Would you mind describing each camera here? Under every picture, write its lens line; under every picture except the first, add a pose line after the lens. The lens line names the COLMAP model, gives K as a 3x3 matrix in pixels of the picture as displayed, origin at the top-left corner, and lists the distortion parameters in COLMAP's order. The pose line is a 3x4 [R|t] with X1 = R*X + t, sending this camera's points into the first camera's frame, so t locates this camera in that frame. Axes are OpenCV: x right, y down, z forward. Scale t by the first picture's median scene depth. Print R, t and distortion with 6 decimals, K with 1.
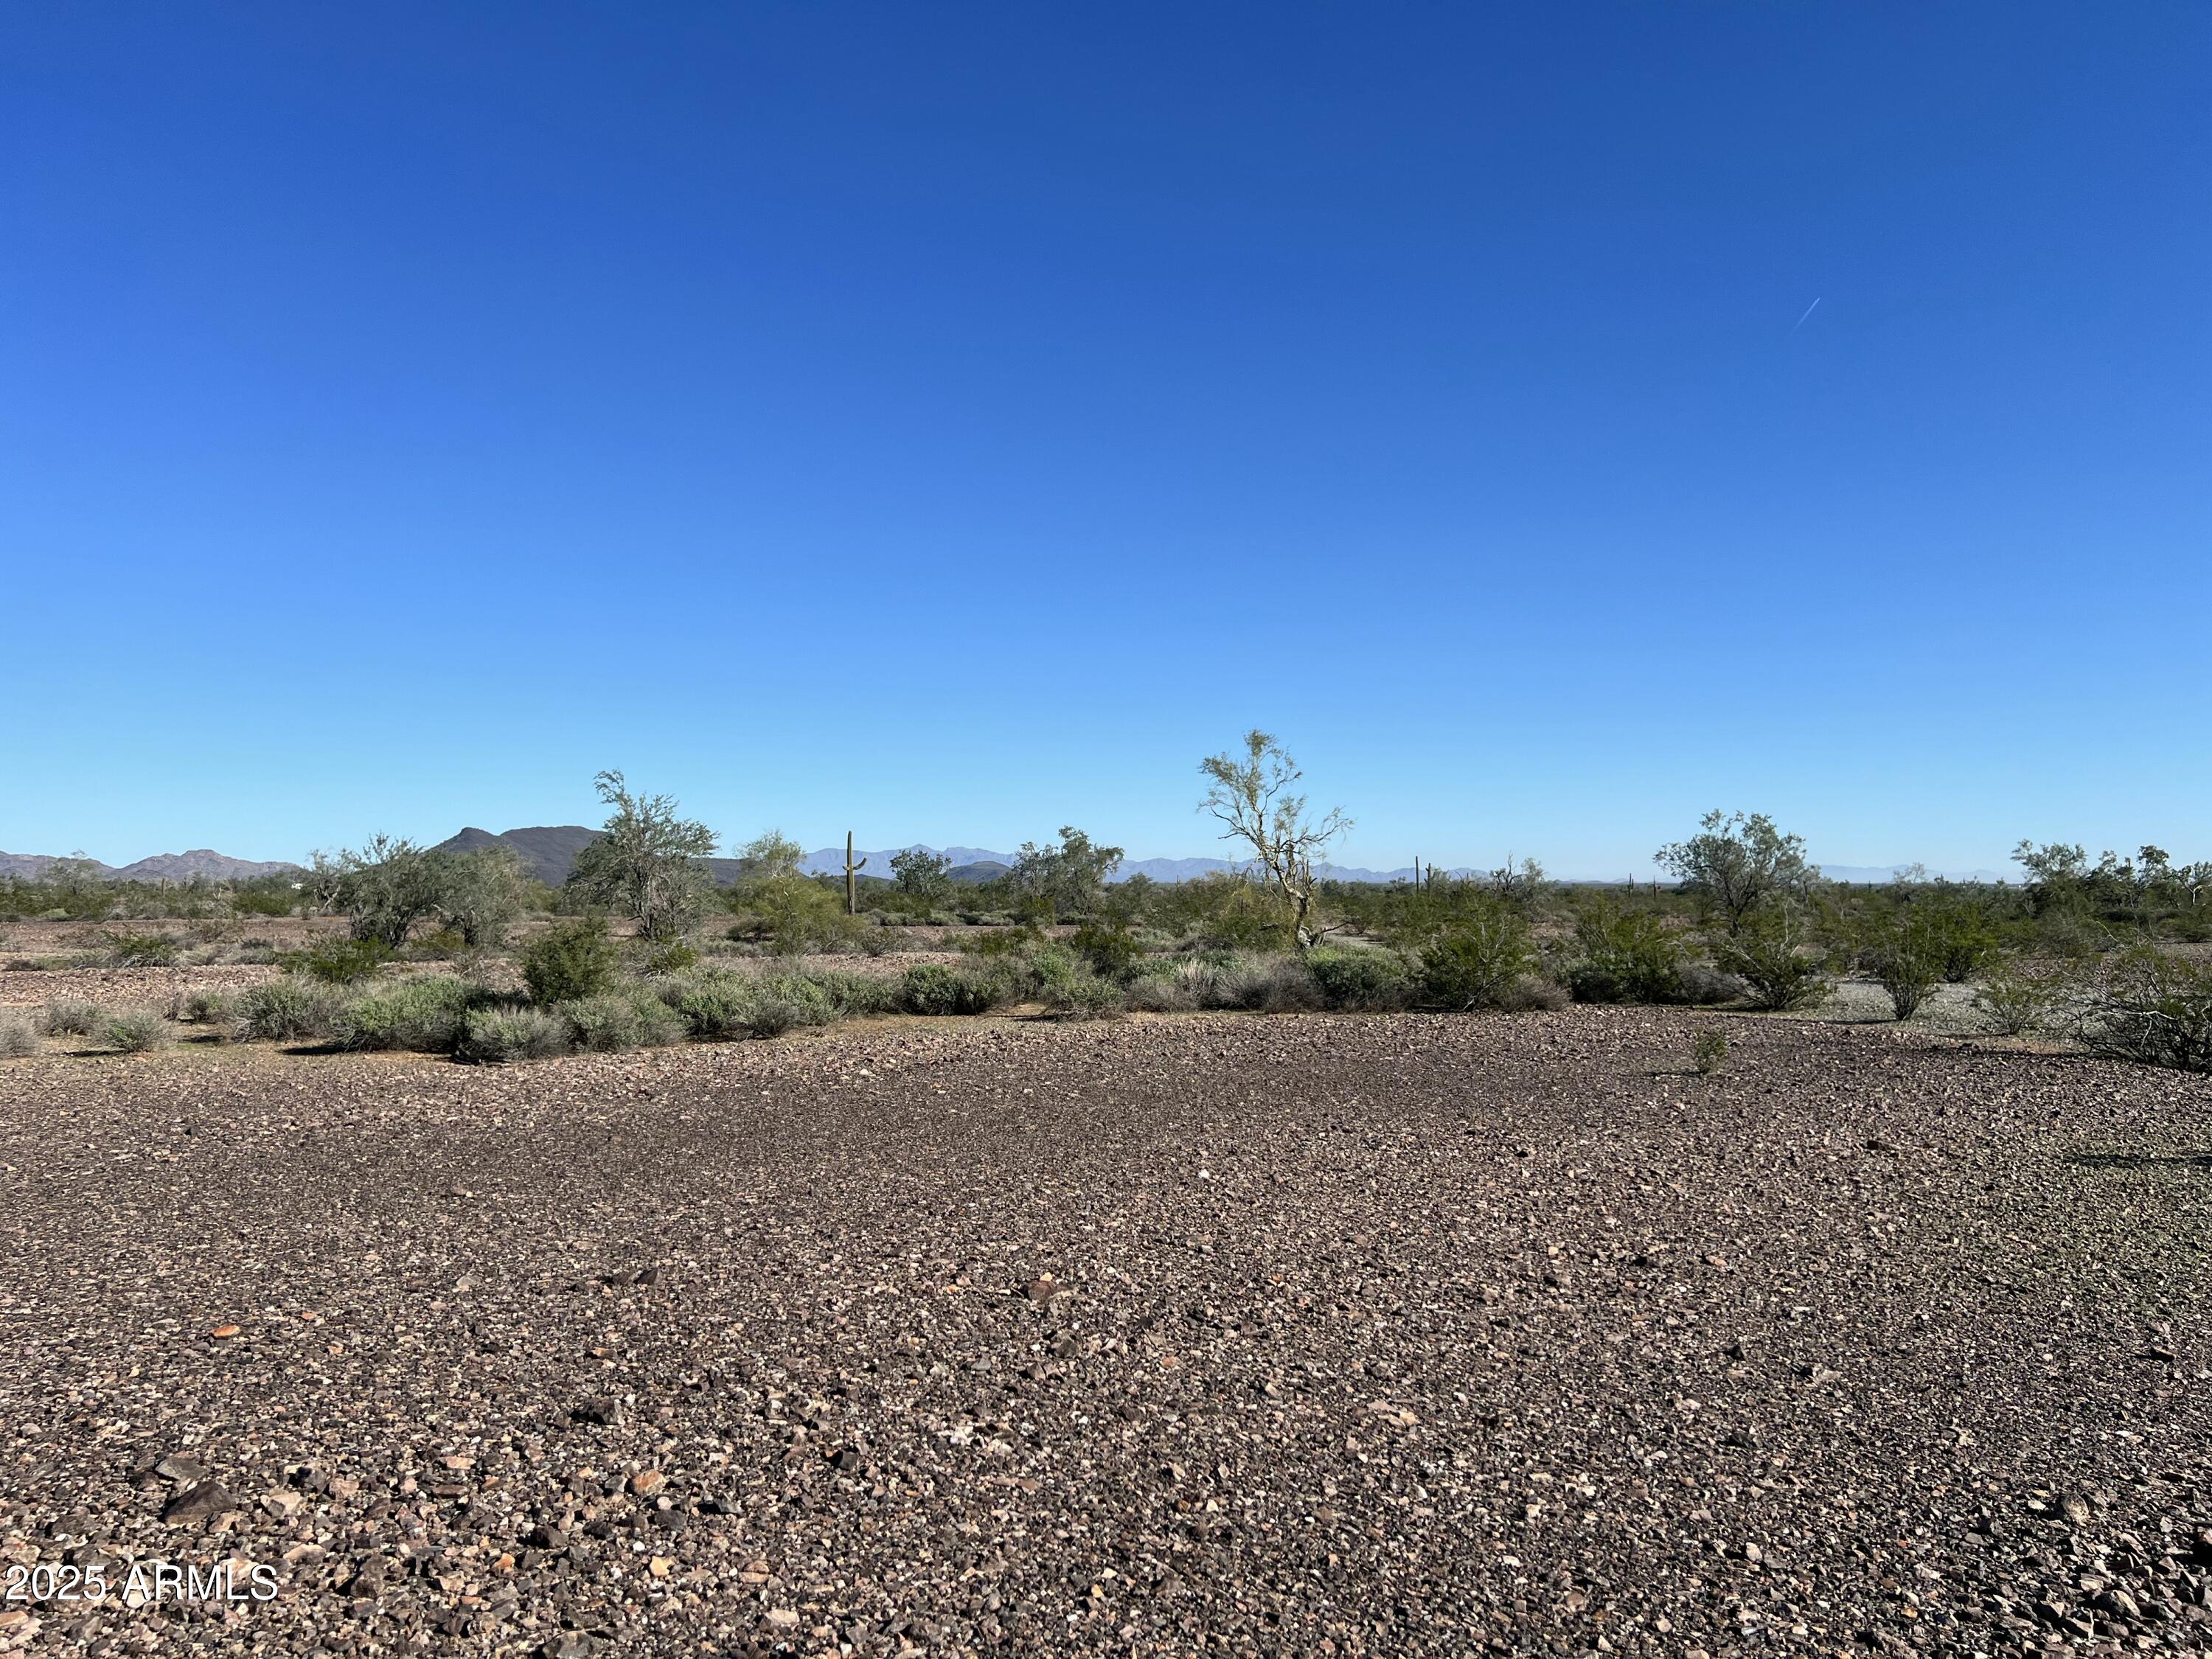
lens RADIAL K [[1684.9, 0, 1102.2], [0, 1684.9, 835.6], [0, 0, 1]] dist [0.075524, -0.070827]
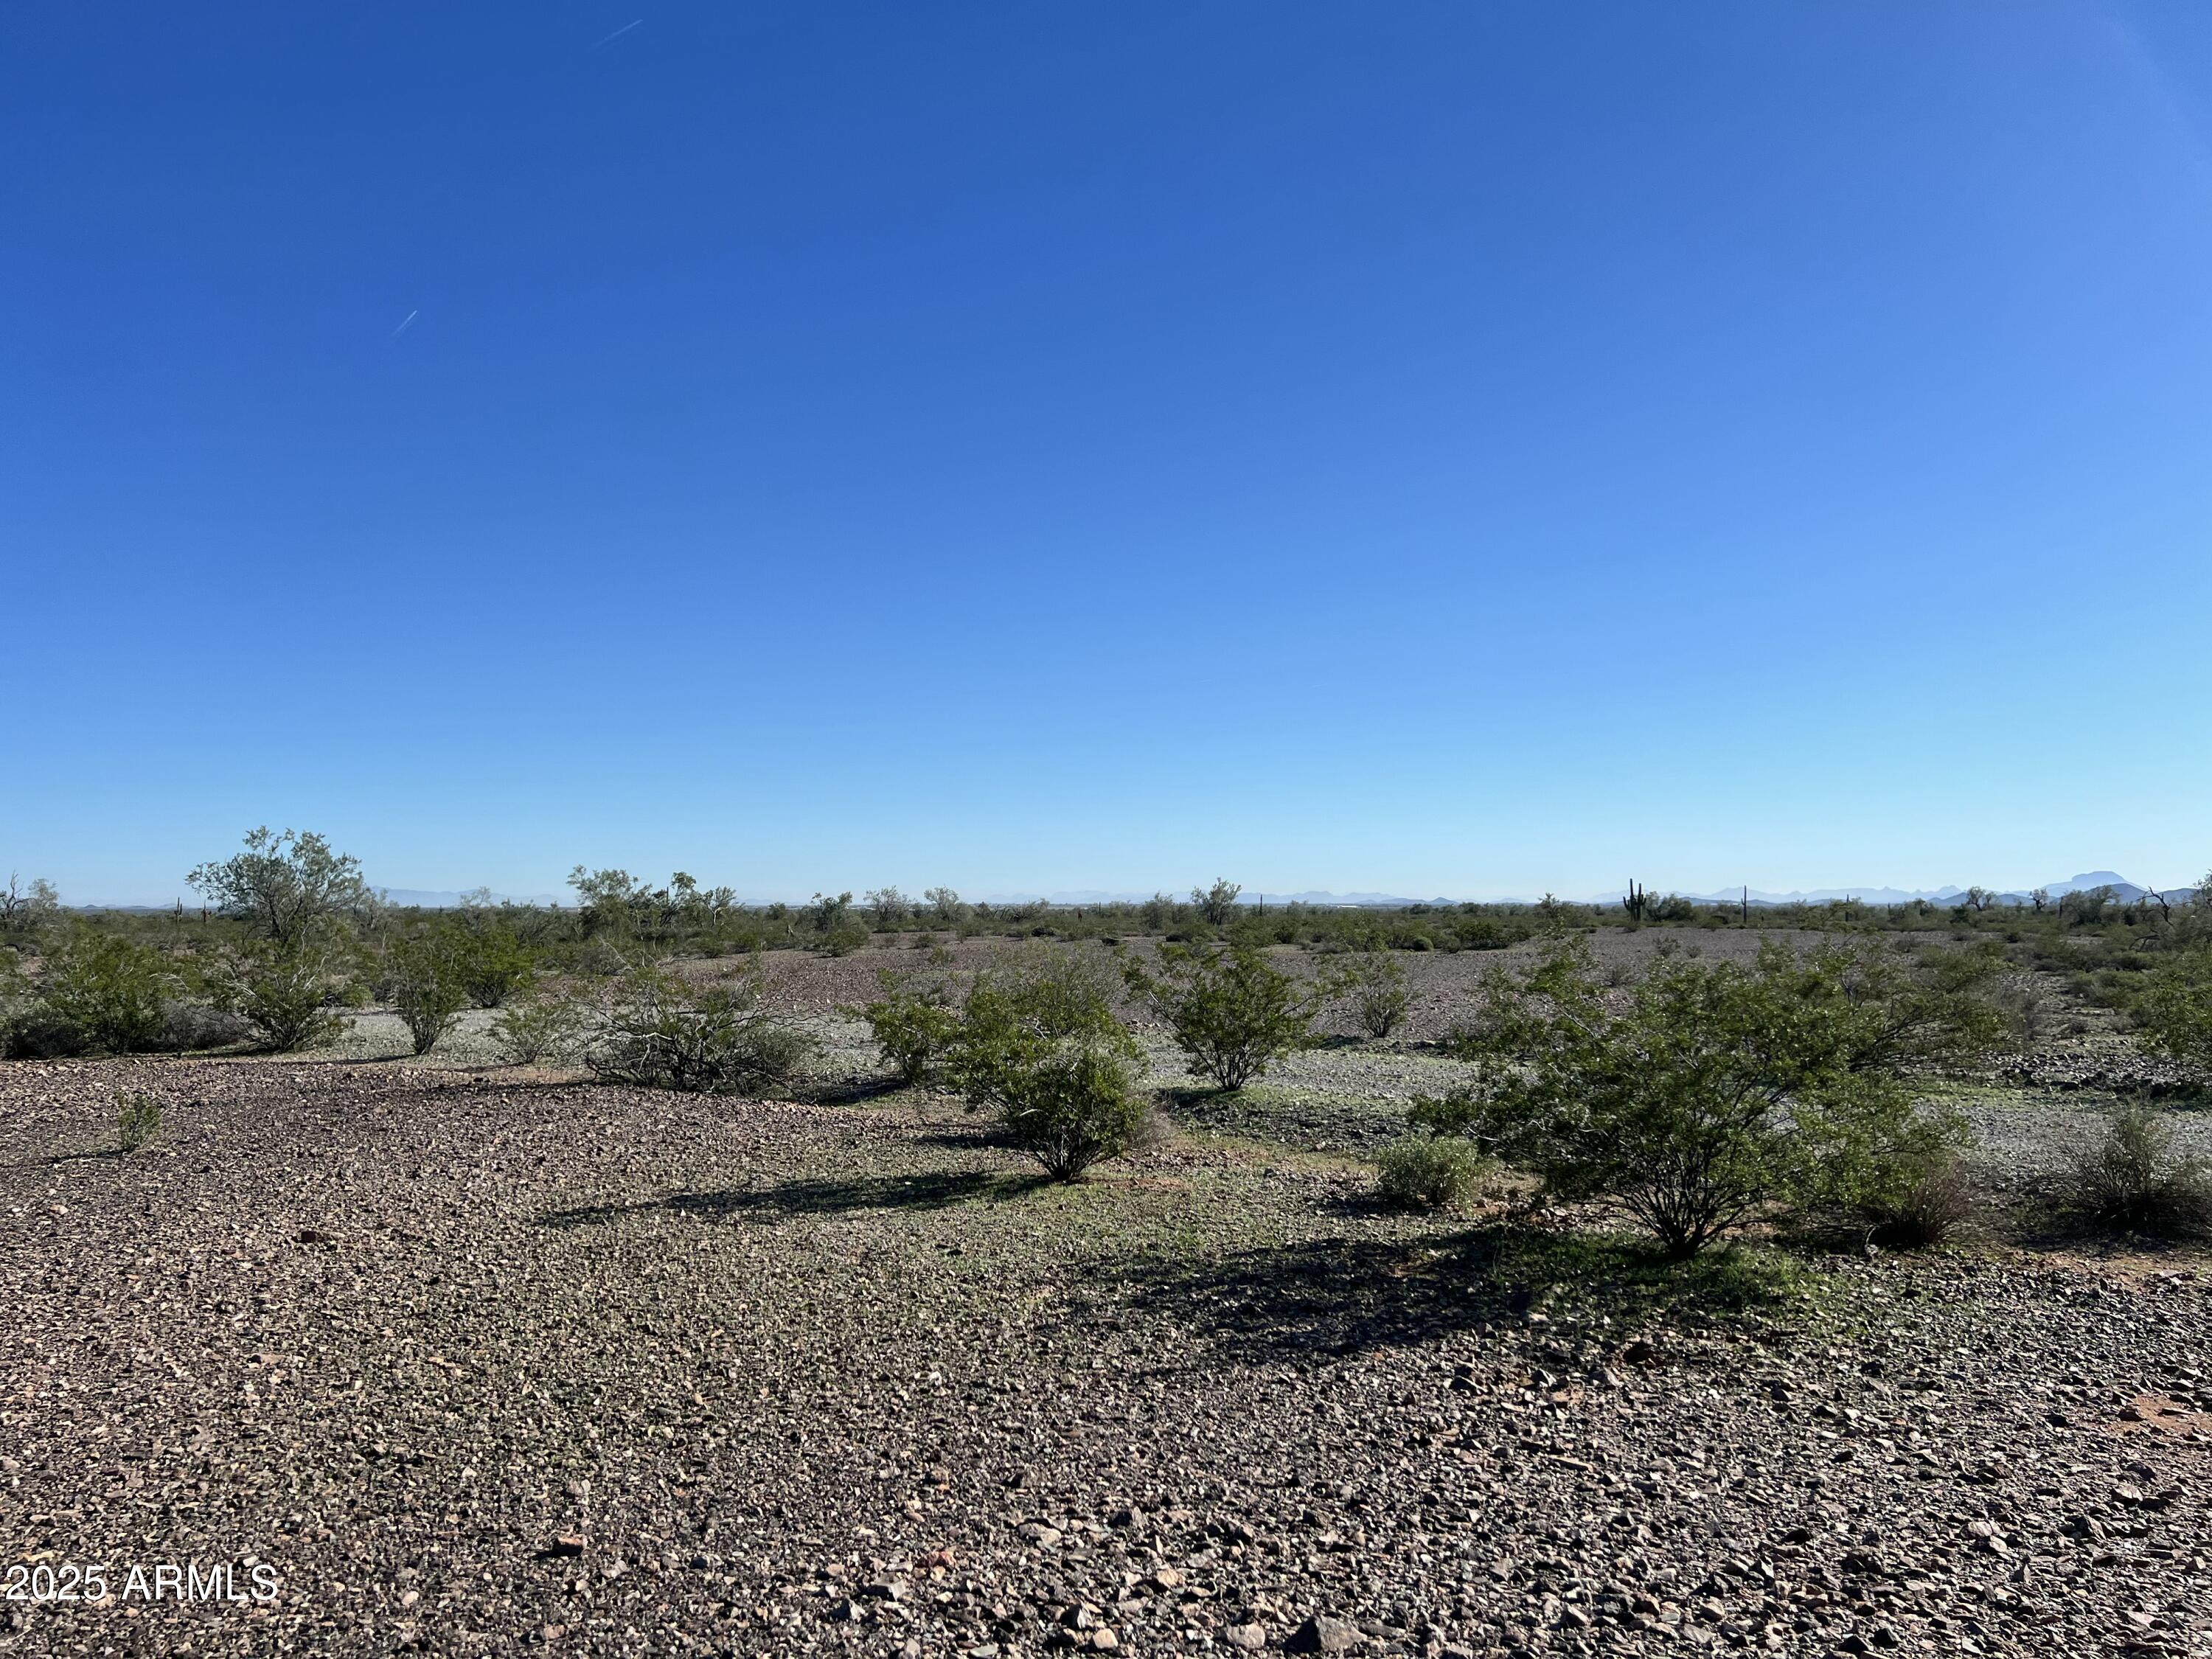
lens RADIAL K [[1684.9, 0, 1104.8], [0, 1684.9, 834.2], [0, 0, 1]] dist [0.075524, -0.070827]
pose [[0.704152, 0.026706, 0.709547, 0.206374], [-0.015498, 0.999632, -0.022244, 0.013678], [-0.709880, 0.004666, 0.704307, 0.267712]]
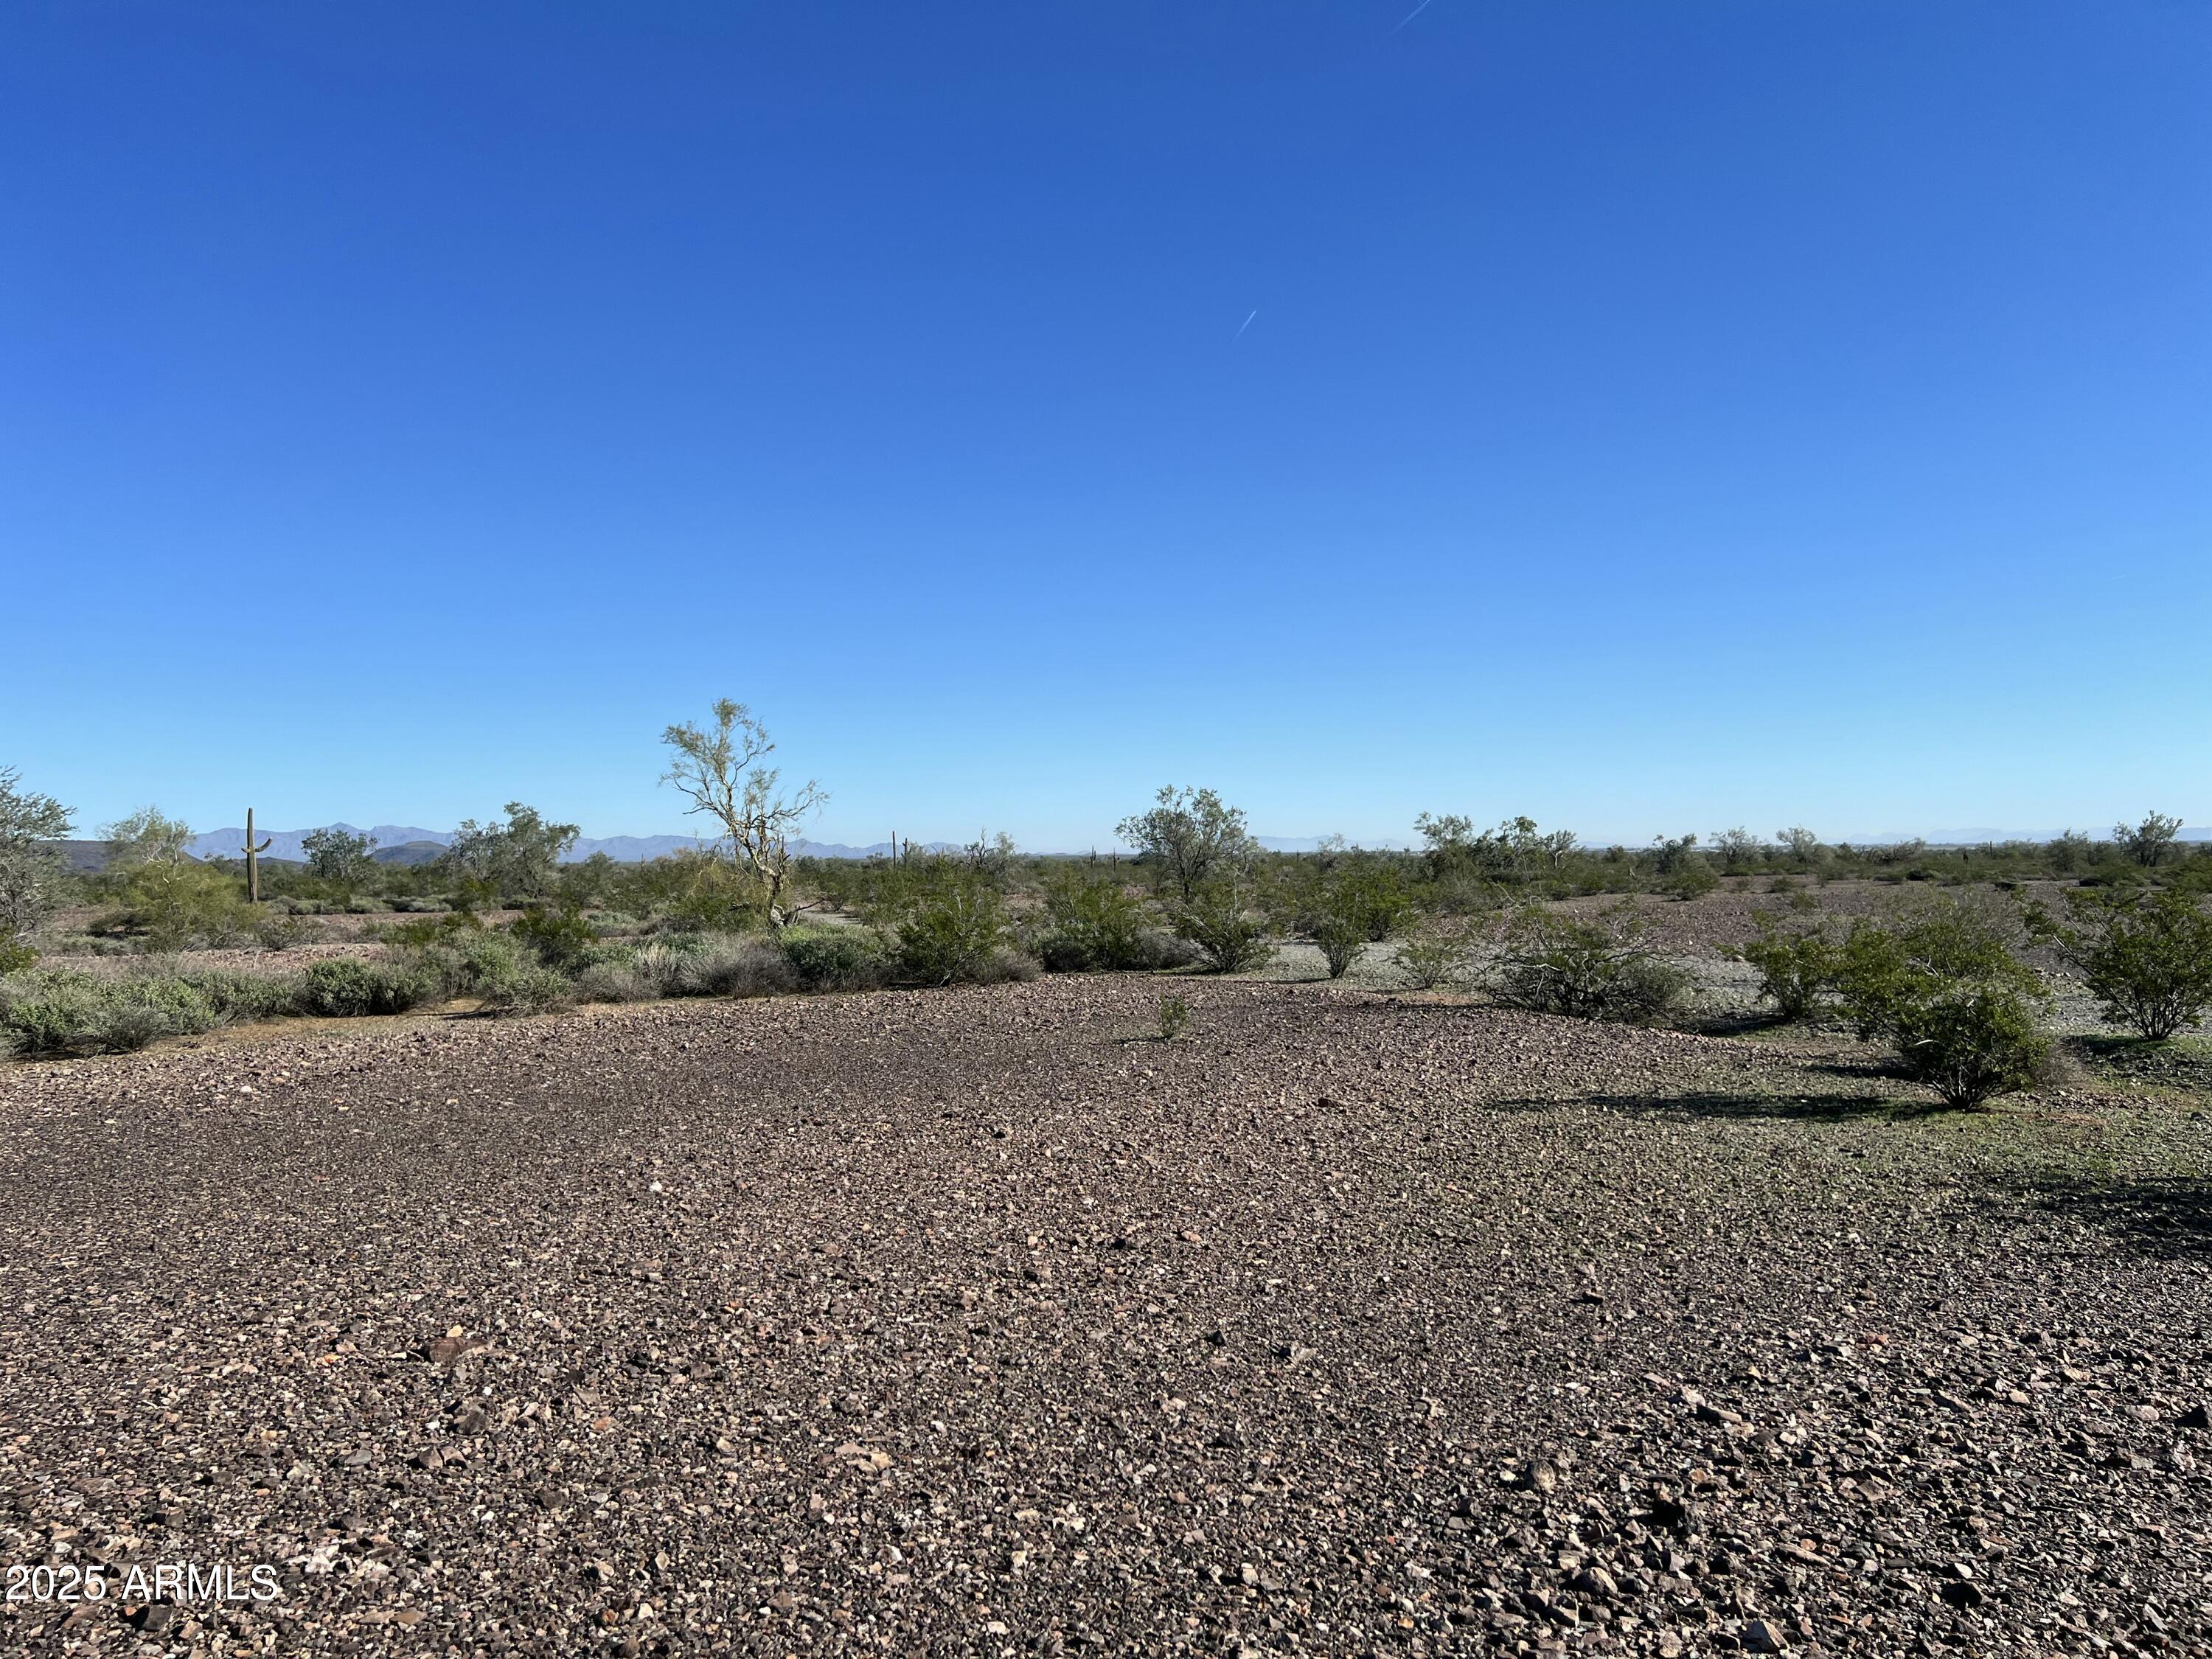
lens RADIAL K [[1684.9, 0, 1095.7], [0, 1684.9, 809.8], [0, 0, 1]] dist [0.075524, -0.070827]
pose [[0.953946, -0.004906, 0.299937, 0.014924], [0.005227, 0.999986, -0.000267, 0.003072], [-0.299931, 0.001823, 0.953959, 0.080678]]
